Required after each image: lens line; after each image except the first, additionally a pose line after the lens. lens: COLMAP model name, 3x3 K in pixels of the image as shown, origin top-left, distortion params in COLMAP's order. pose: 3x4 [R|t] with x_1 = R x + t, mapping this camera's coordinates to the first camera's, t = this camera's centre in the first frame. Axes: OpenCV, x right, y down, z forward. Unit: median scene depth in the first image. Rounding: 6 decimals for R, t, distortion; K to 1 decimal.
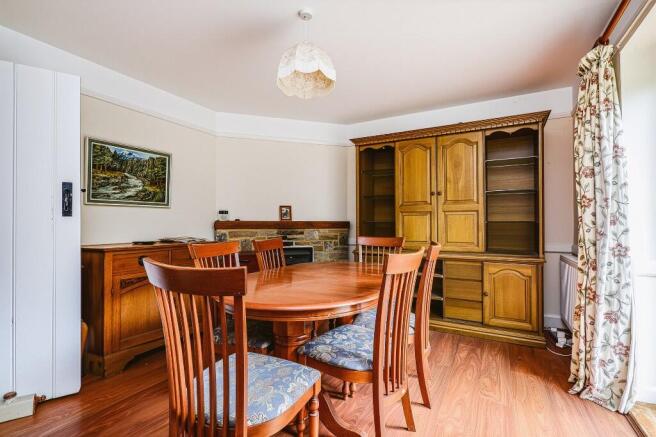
lens RADIAL K [[298.2, 0, 328.0], [0, 298.2, 218.5], [0, 0, 1]] dist [-0.000350, -0.000039]
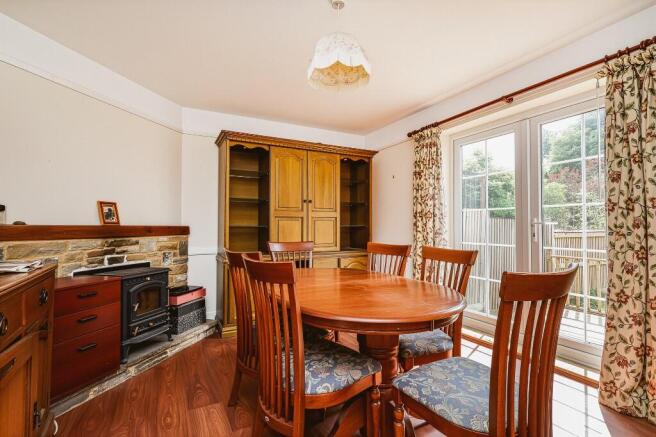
lens RADIAL K [[314.2, 0, 321.2], [0, 314.2, 217.9], [0, 0, 1]] dist [-0.000011, -0.000097]
pose [[0.561281, 0.023050, 0.827304, -0.523137], [-0.006613, 0.999705, -0.023366, 0.005490], [-0.827599, 0.007644, 0.561268, 0.269214]]
